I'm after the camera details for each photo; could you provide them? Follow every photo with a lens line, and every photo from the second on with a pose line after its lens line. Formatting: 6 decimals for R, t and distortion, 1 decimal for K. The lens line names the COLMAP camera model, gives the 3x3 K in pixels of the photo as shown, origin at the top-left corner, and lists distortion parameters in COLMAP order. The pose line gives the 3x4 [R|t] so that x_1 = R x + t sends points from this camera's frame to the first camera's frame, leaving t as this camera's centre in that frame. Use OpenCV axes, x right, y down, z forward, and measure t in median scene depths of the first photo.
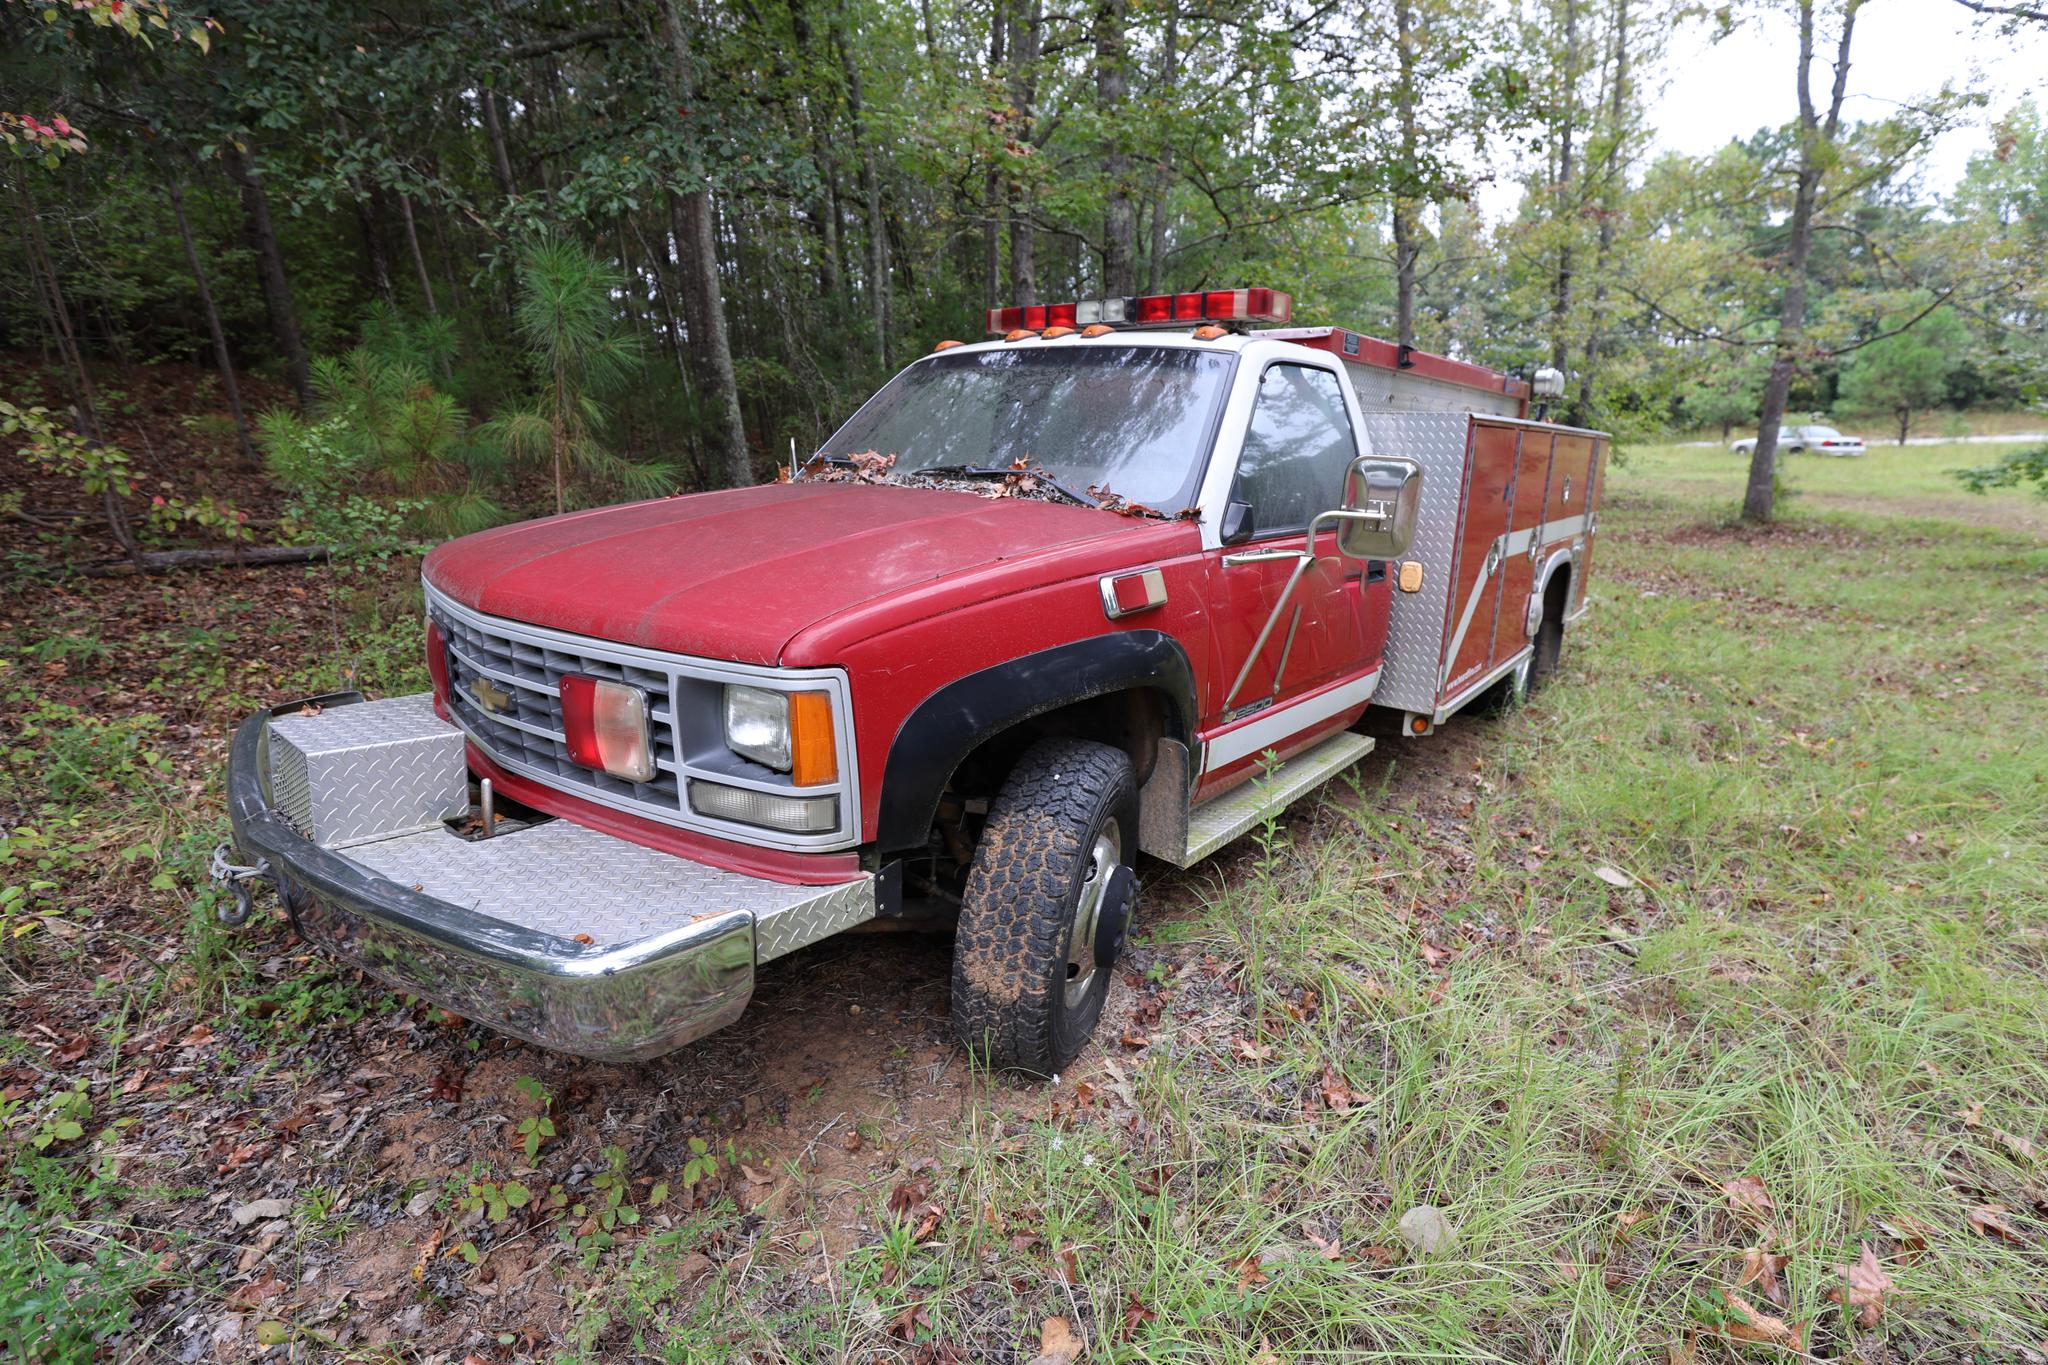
lens RADIAL K [[921.5, 0, 1028.9], [0, 921.5, 689.0], [0, 0, 1]] dist [-0.042543, 0.008229]
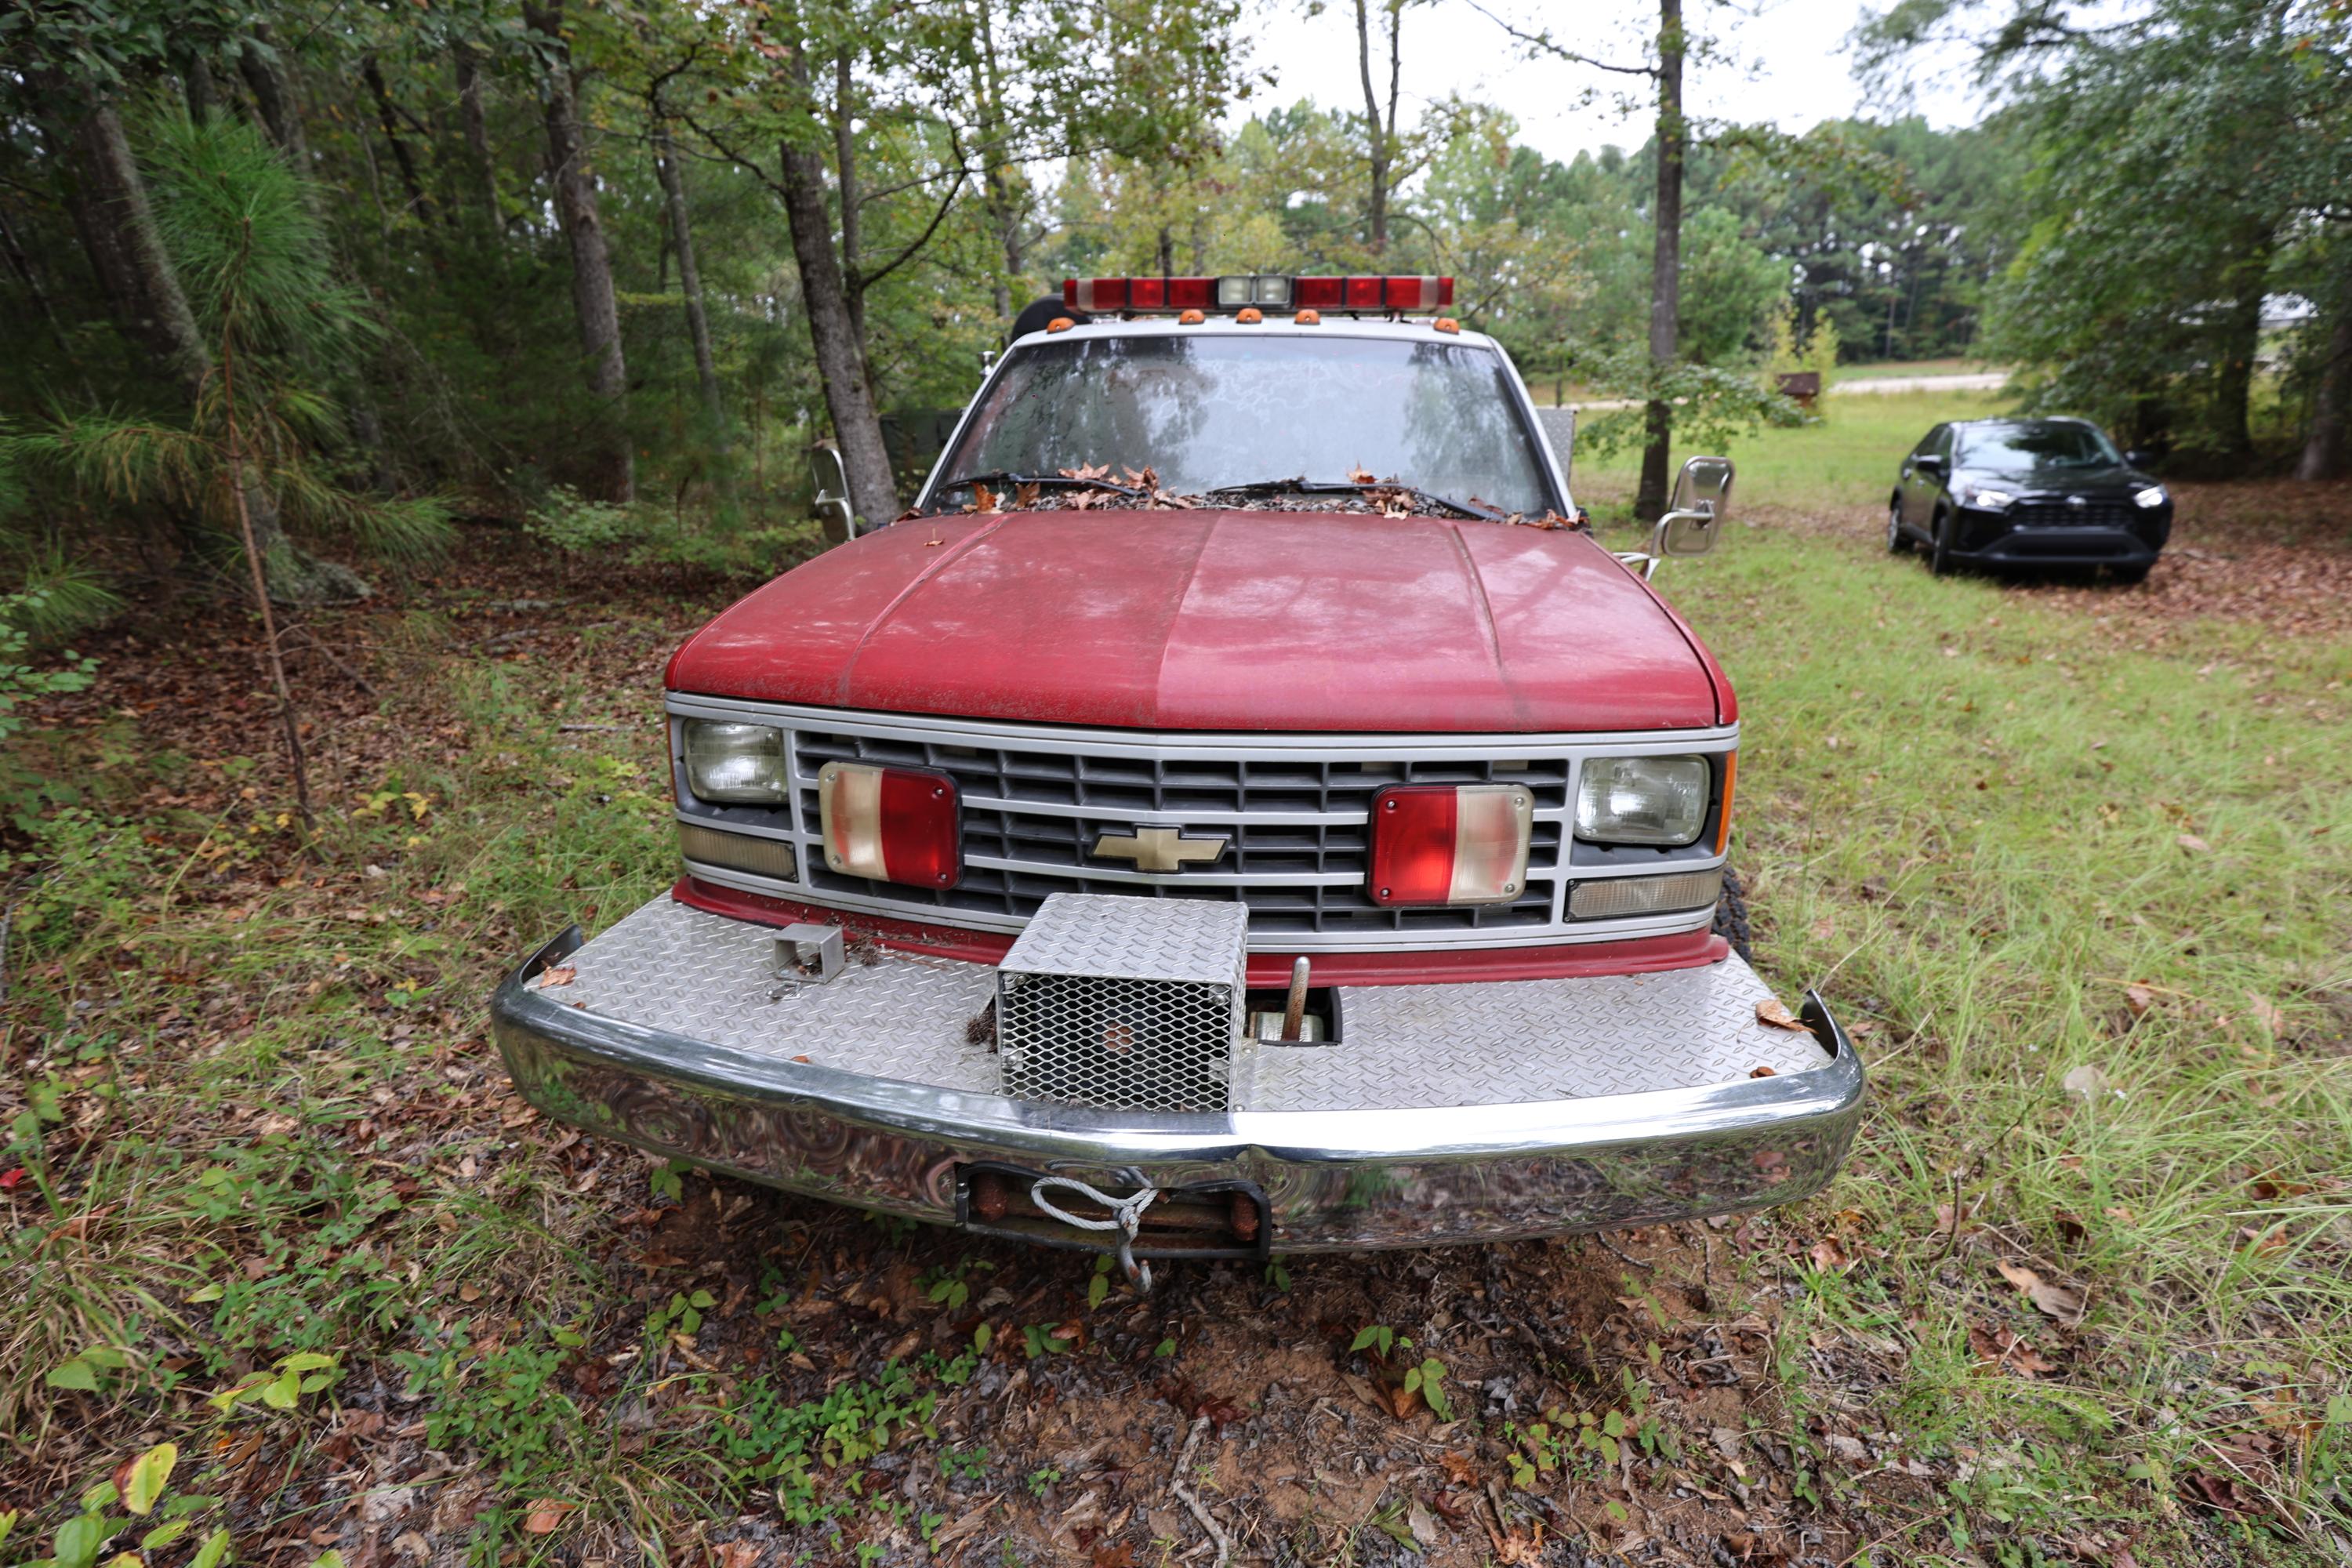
lens RADIAL K [[1058.3, 0, 1181.6], [0, 1058.3, 791.4], [0, 0, 1]] dist [-0.042543, 0.008229]
pose [[0.844539, -0.188693, 0.501148, -1.107988], [0.153931, 0.981906, 0.110304, -0.138926], [-0.512894, -0.016013, 0.858303, 0.362420]]
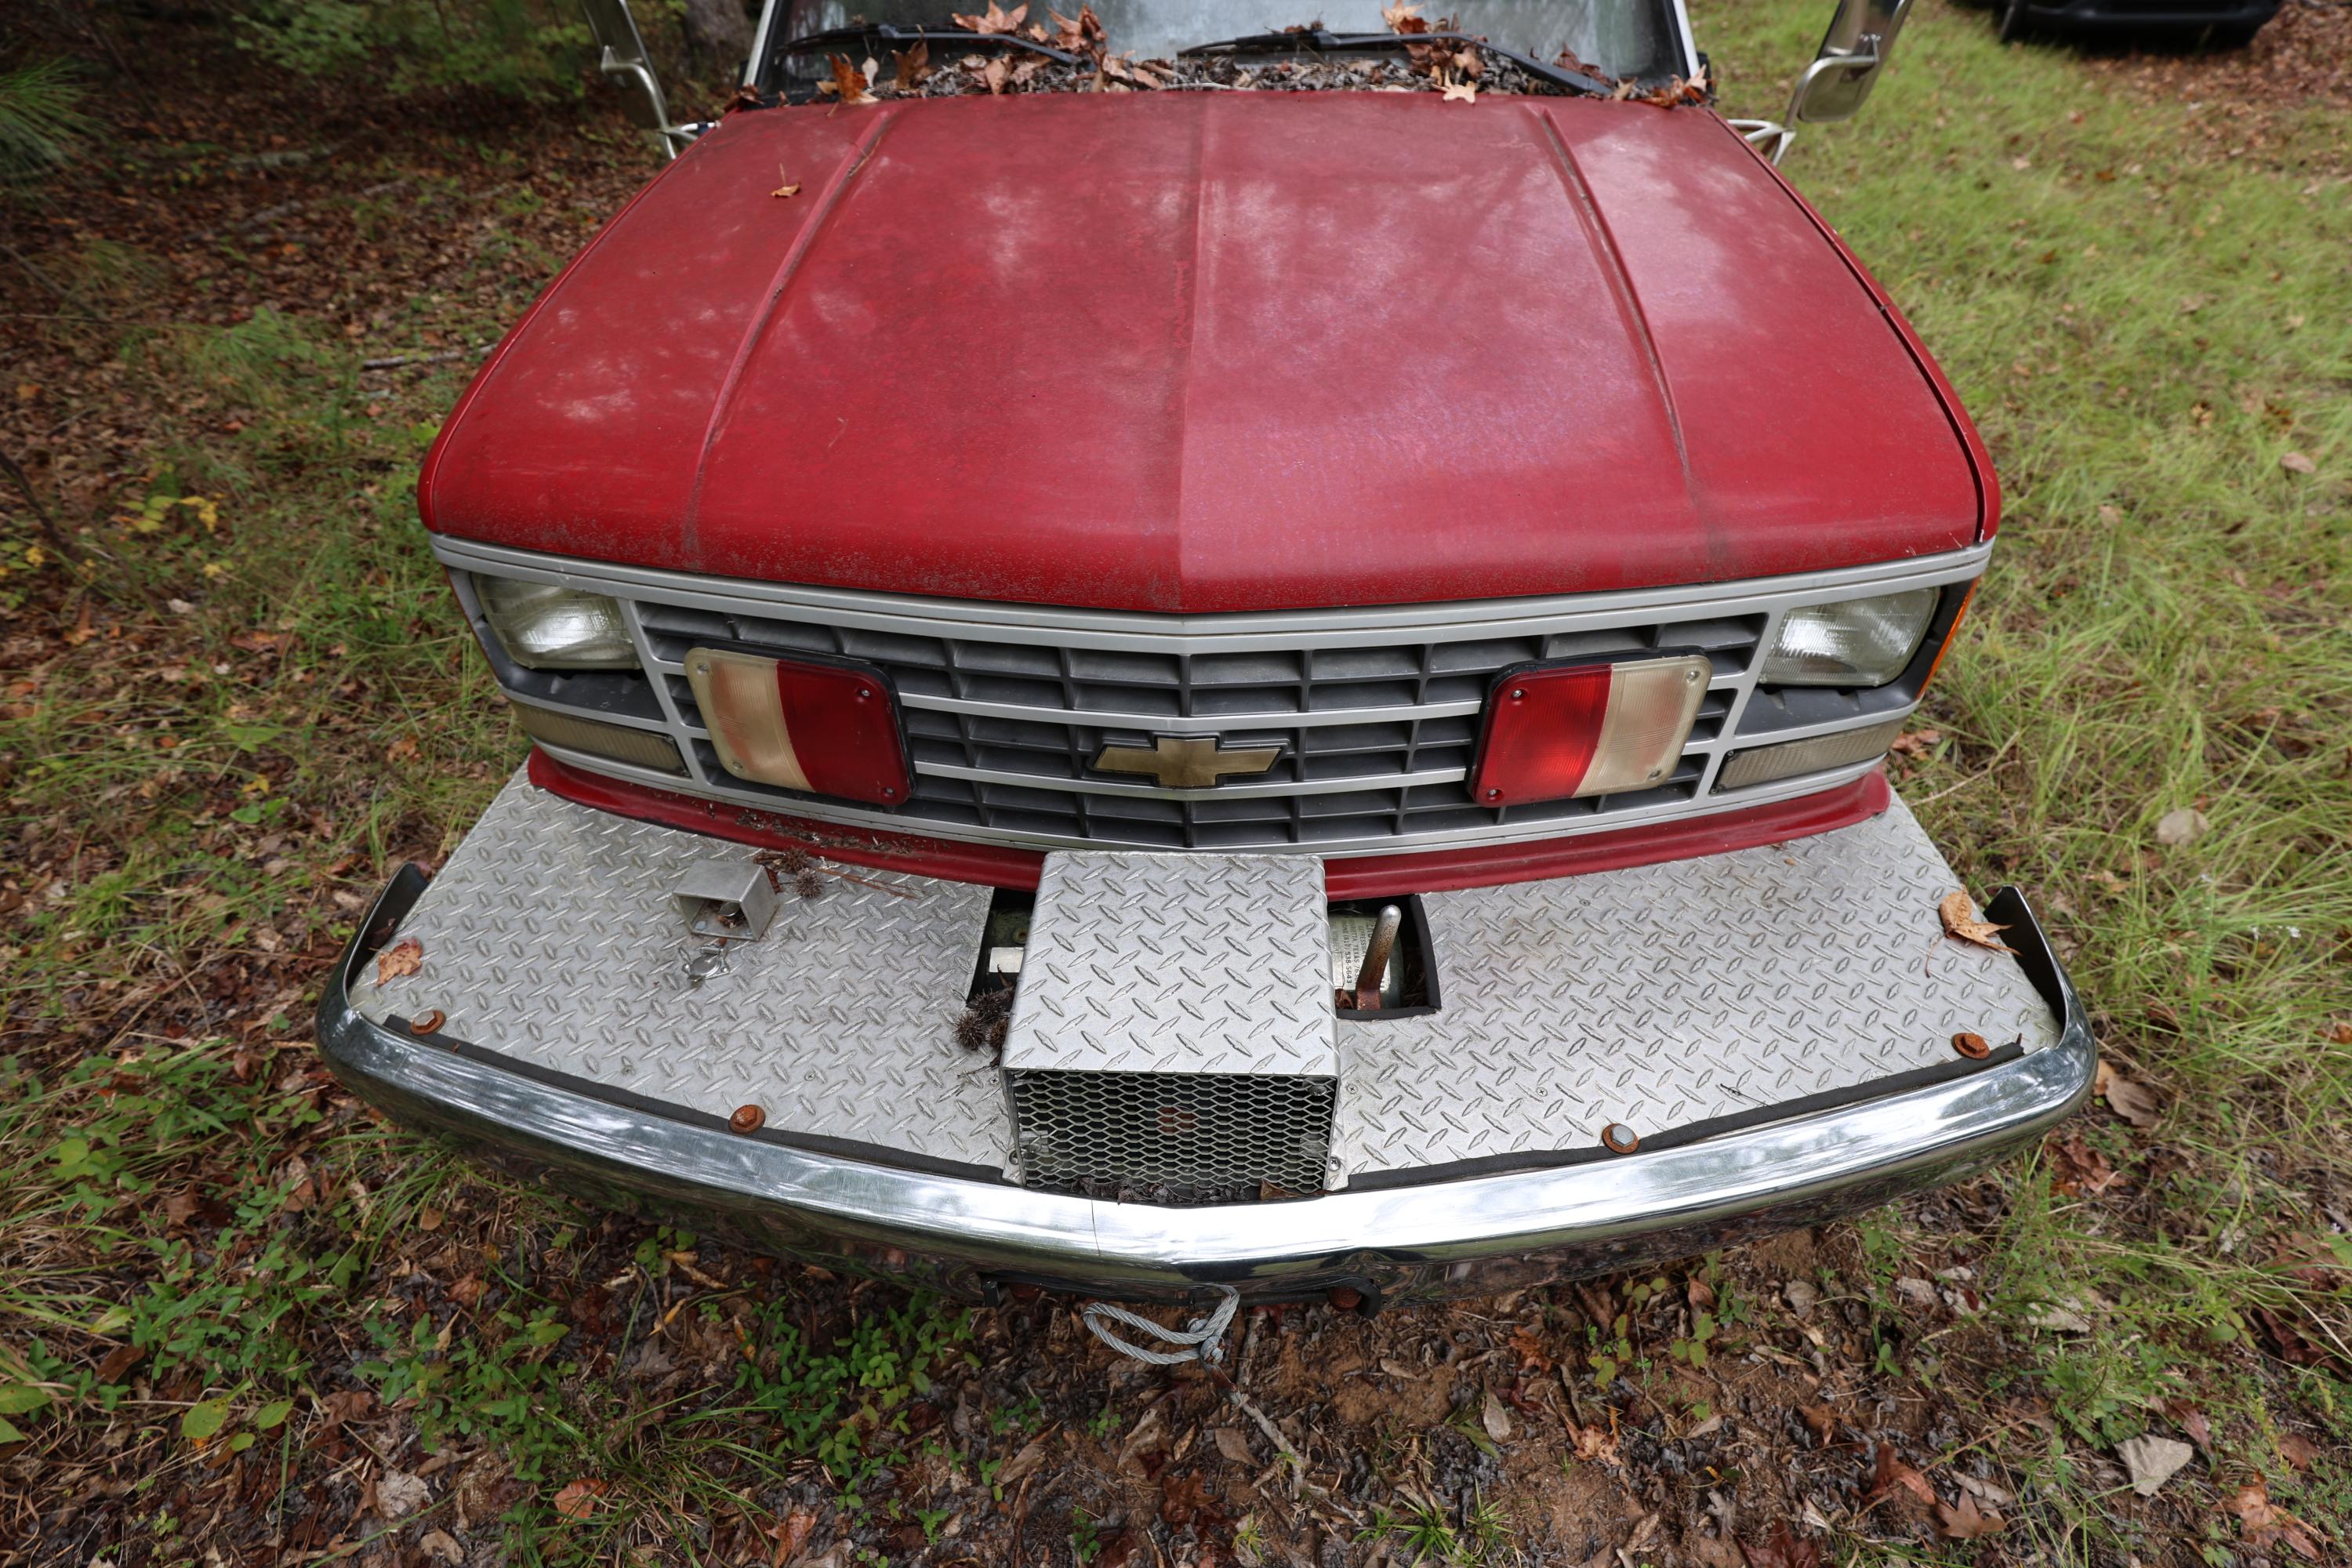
lens RADIAL K [[1058.3, 0, 1181.6], [0, 1058.3, 791.4], [0, 0, 1]] dist [-0.042543, 0.008229]
pose [[0.800754, -0.436161, 0.410555, -0.958060], [0.190115, 0.835033, 0.516310, -0.313658], [-0.568022, -0.335385, 0.751577, 0.657054]]
